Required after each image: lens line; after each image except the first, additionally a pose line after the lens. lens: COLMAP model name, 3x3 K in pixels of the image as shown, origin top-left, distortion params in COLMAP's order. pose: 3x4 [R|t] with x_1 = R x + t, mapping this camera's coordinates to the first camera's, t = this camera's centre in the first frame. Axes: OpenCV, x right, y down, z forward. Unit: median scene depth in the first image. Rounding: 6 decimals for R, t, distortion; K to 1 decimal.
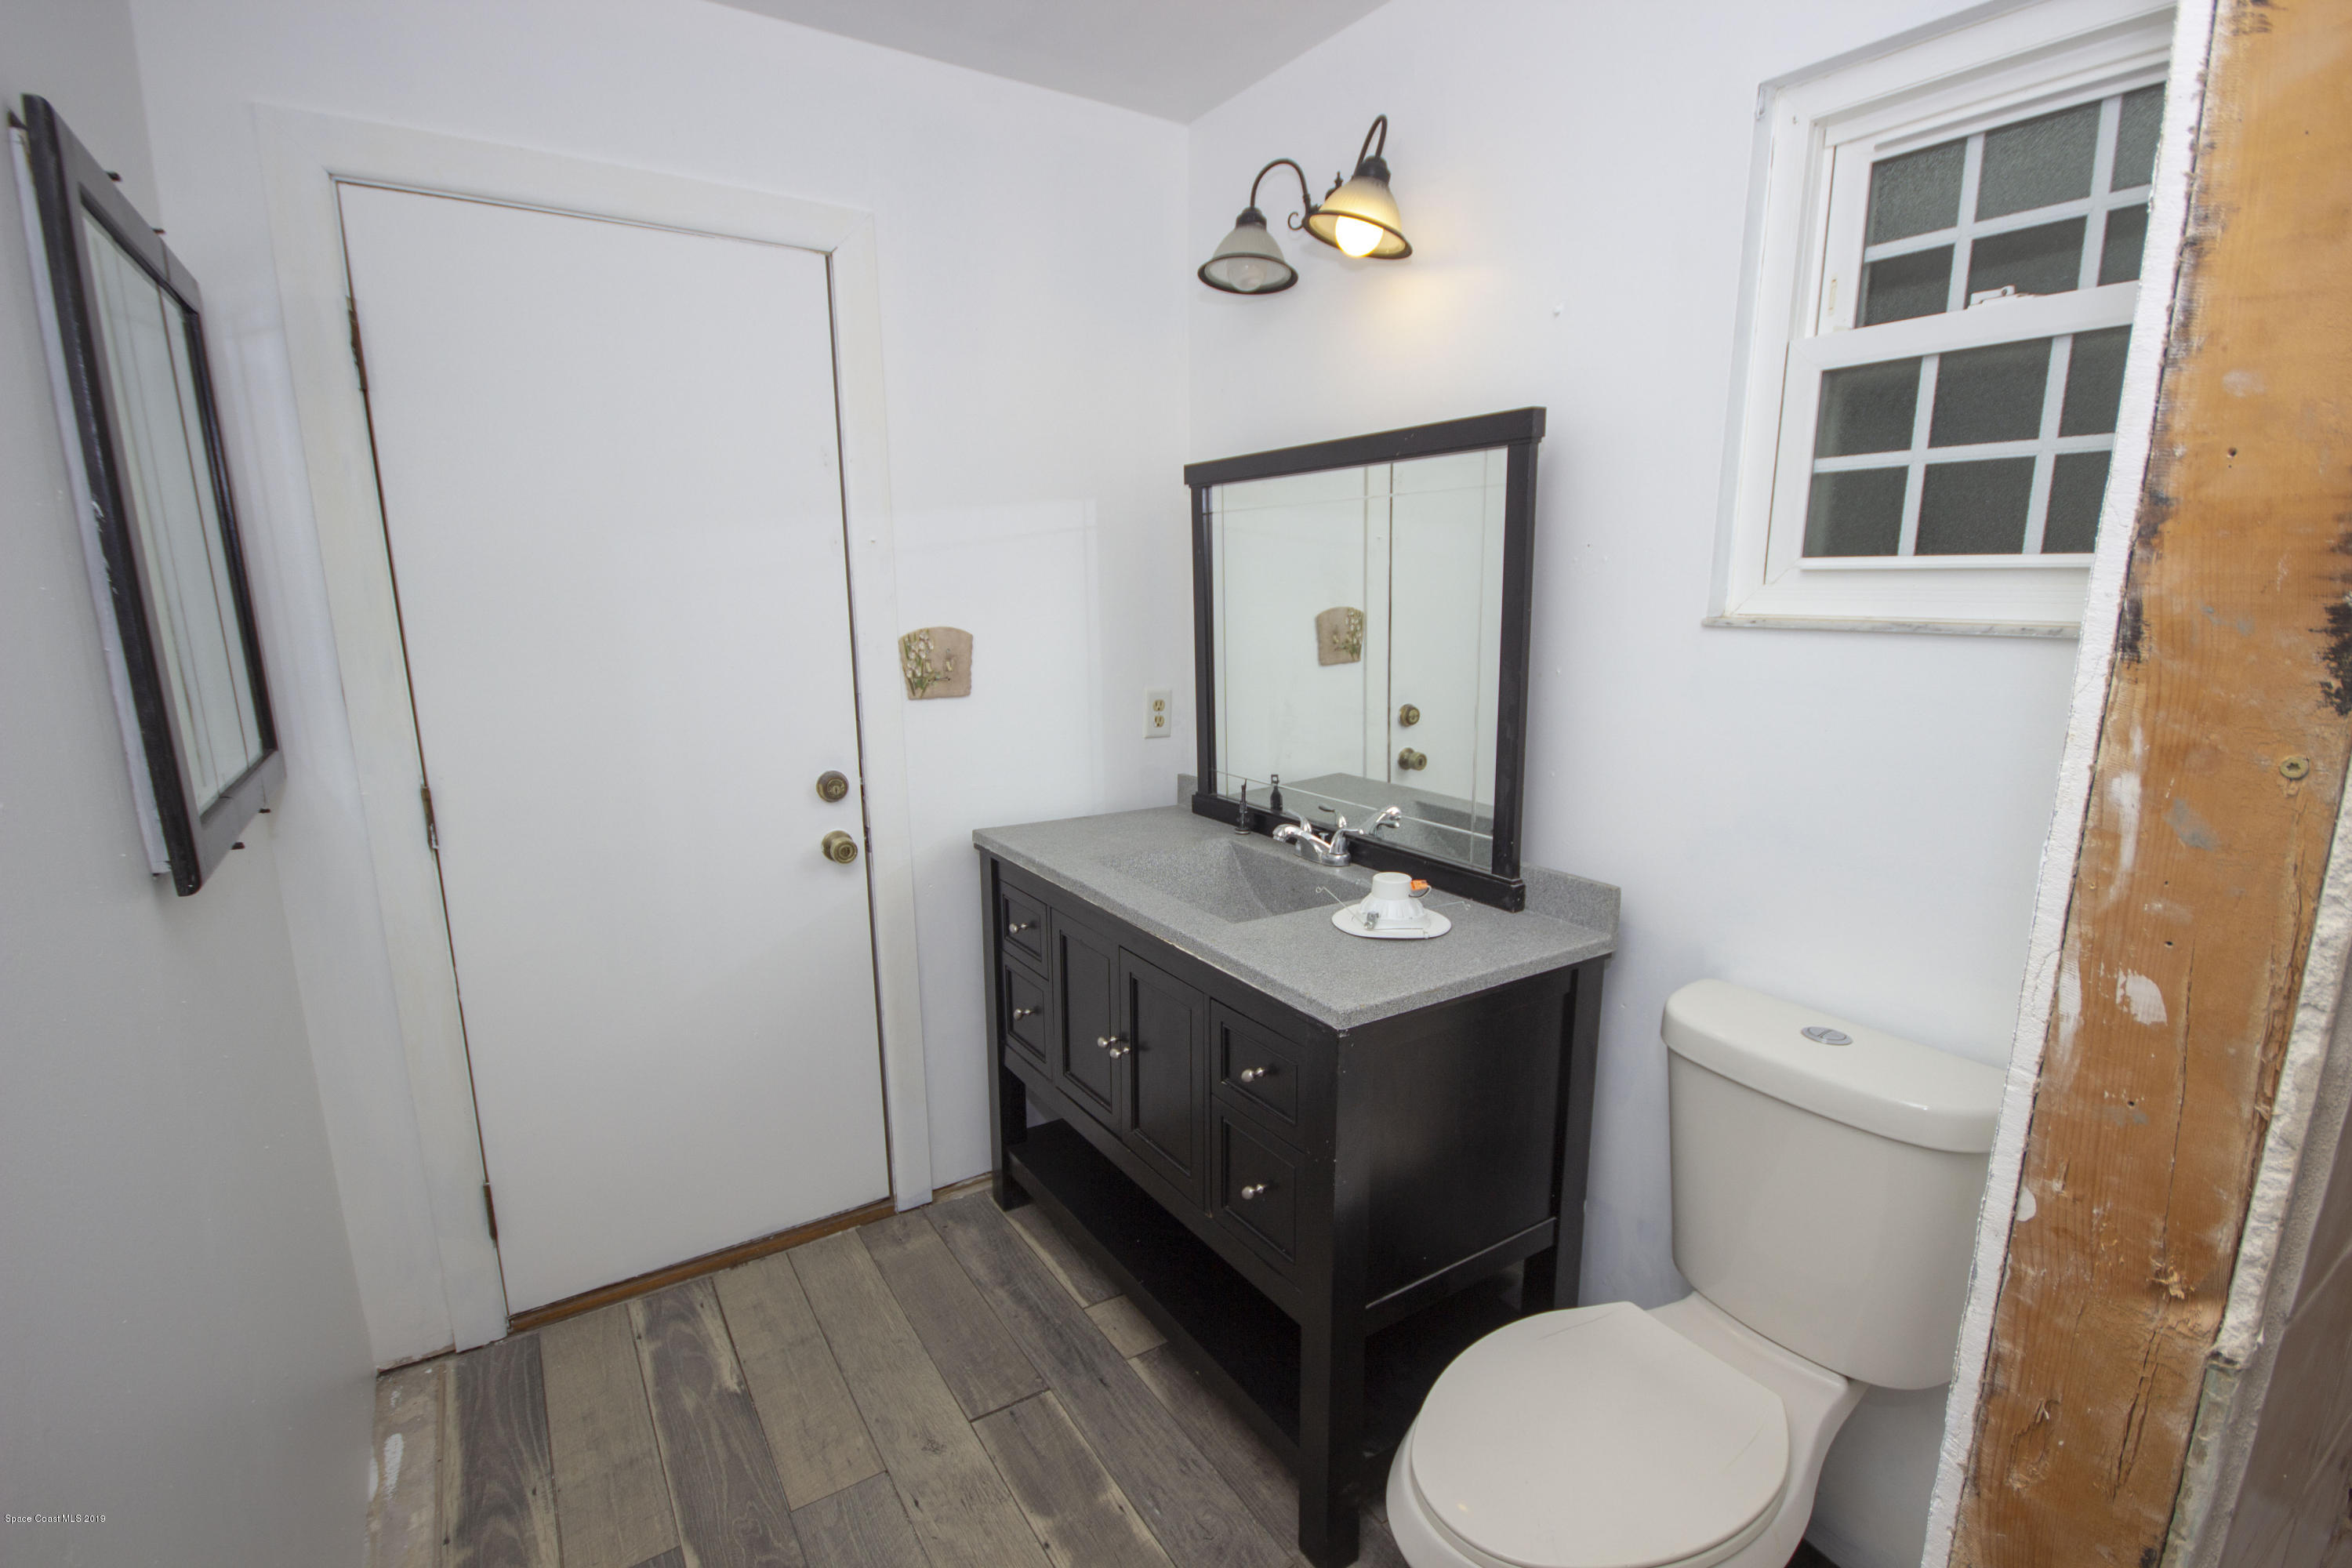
lens RADIAL K [[1092.2, 0, 1181.3], [0, 1092.2, 791.6], [0, 0, 1]] dist [-0.001245, -0.005979]
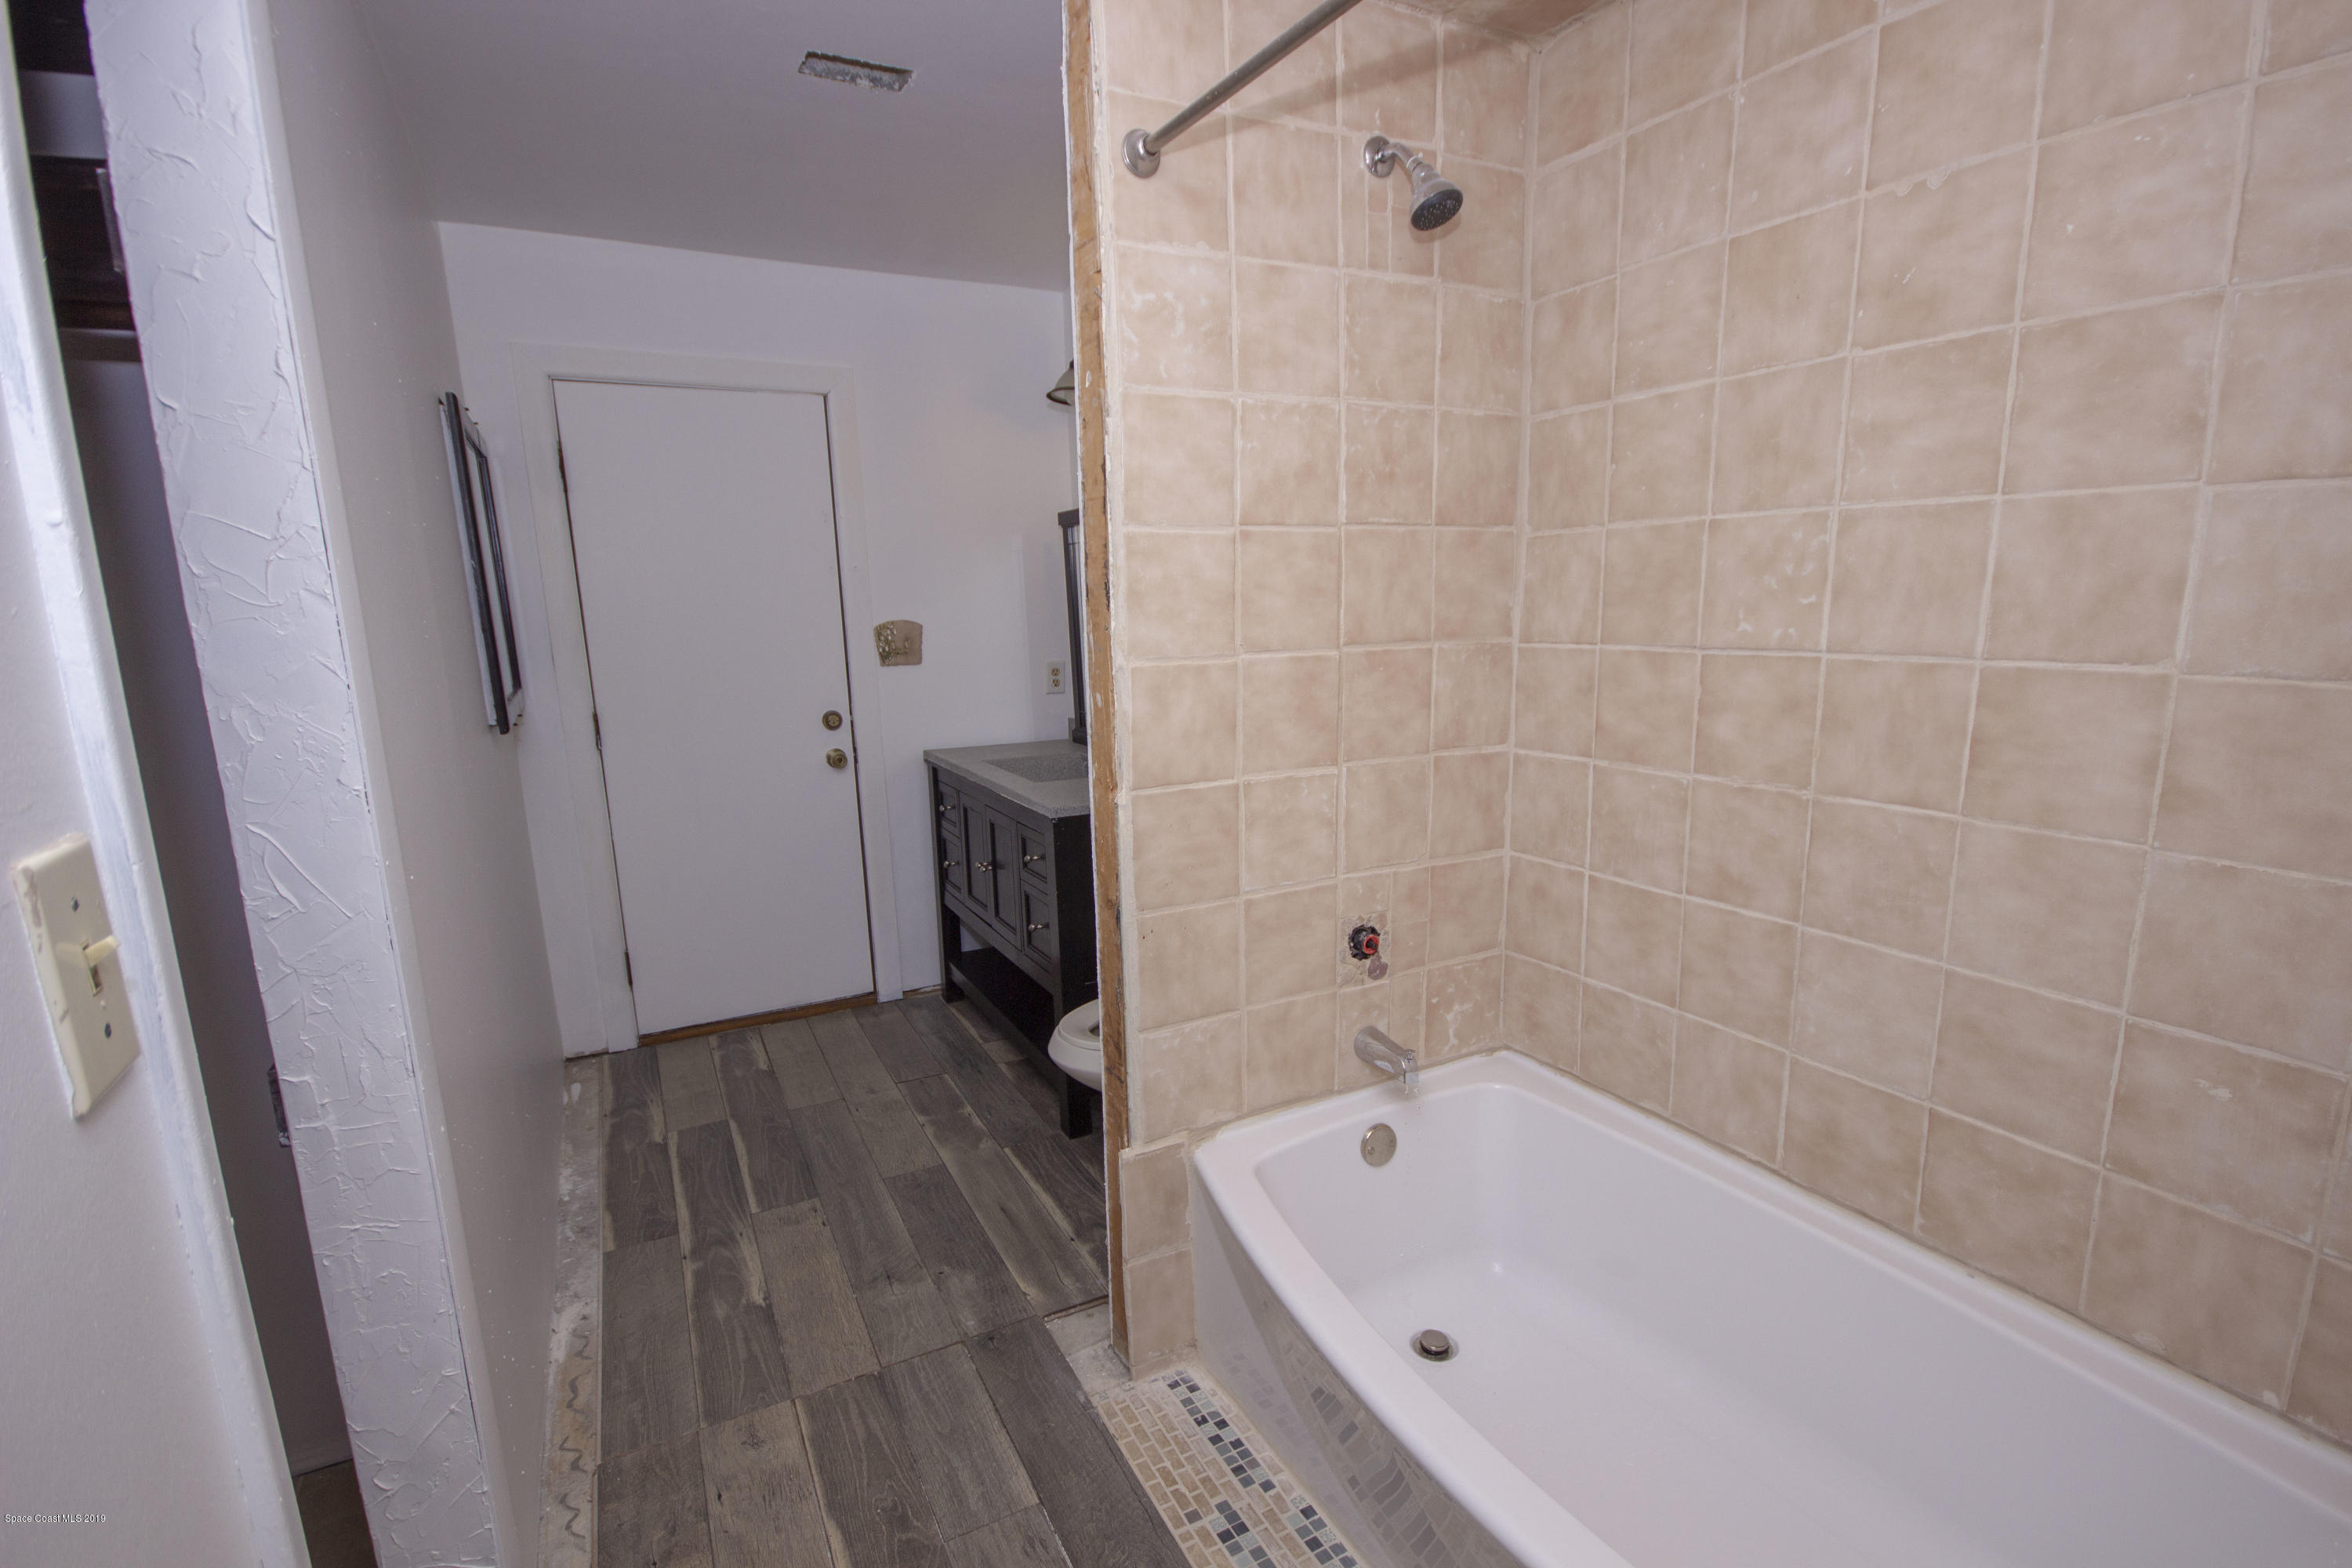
lens RADIAL K [[1092.2, 0, 1171.9], [0, 1092.2, 790.3], [0, 0, 1]] dist [-0.001245, -0.005979]
pose [[0.995170, -0.002864, -0.098122, 0.351895], [0.001707, 0.999928, -0.011873, 0.124689], [0.098149, 0.011648, 0.995104, -0.573670]]
